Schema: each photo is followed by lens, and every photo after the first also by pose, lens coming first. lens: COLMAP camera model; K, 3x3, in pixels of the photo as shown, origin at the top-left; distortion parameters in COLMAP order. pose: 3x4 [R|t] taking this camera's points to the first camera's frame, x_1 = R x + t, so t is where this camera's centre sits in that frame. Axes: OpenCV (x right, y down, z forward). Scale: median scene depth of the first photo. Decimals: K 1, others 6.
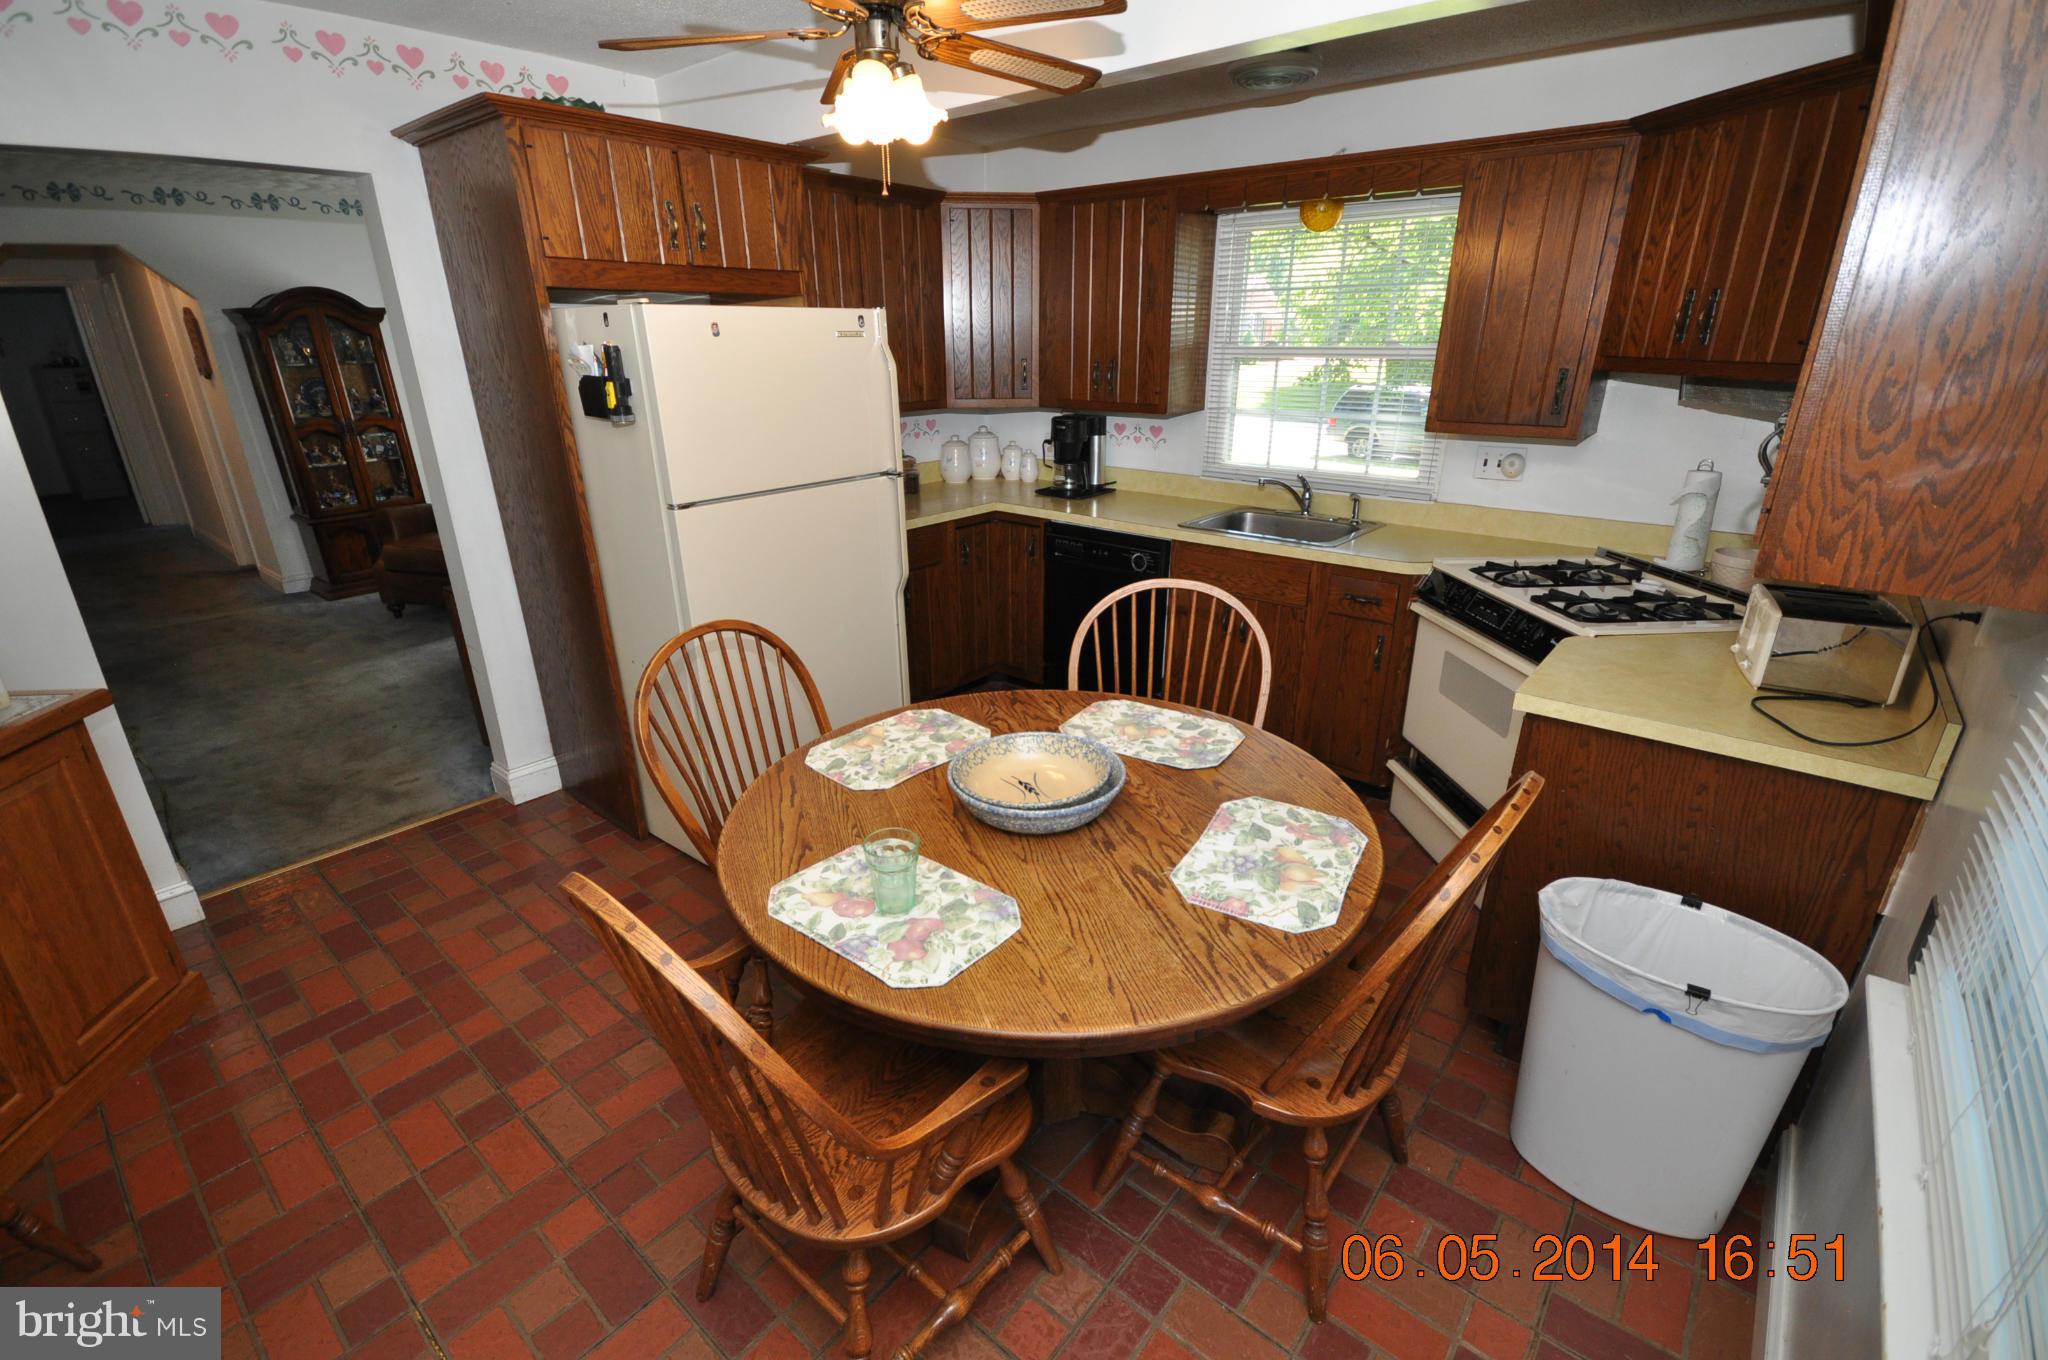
lens RADIAL K [[902.8, 0, 1024.0], [0, 902.8, 680.0], [0, 0, 1]] dist [0.019469, -0.017946]
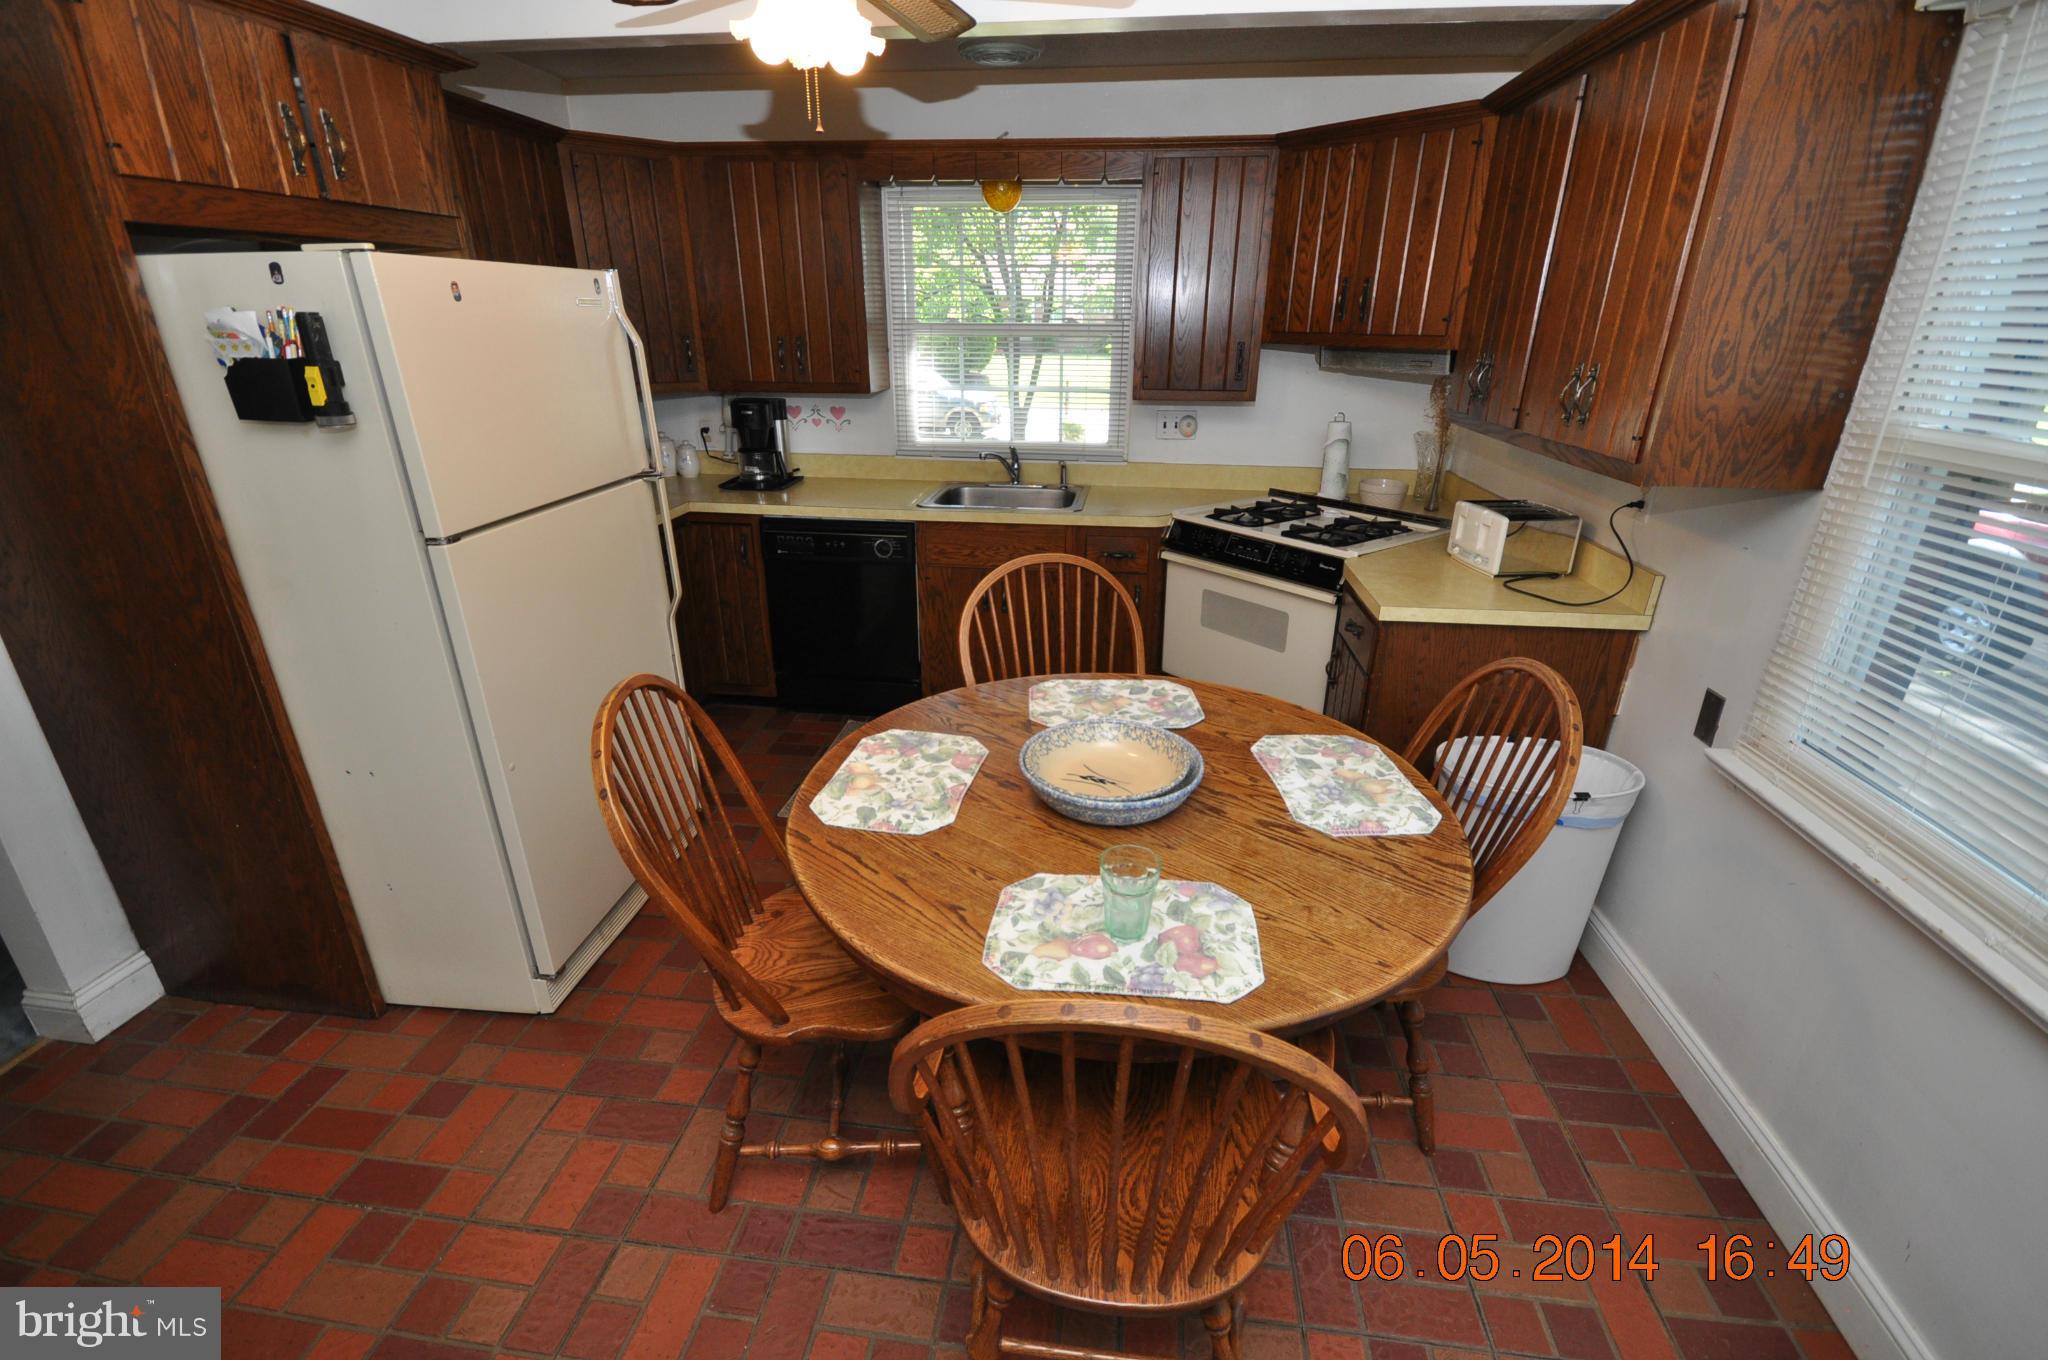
lens RADIAL K [[902.8, 0, 1024.0], [0, 902.8, 680.0], [0, 0, 1]] dist [0.019469, -0.017946]
pose [[0.839225, -0.194381, 0.507856, -0.390552], [0.184490, 0.980314, 0.070347, -0.049597], [-0.511532, 0.034658, 0.858565, 0.155887]]
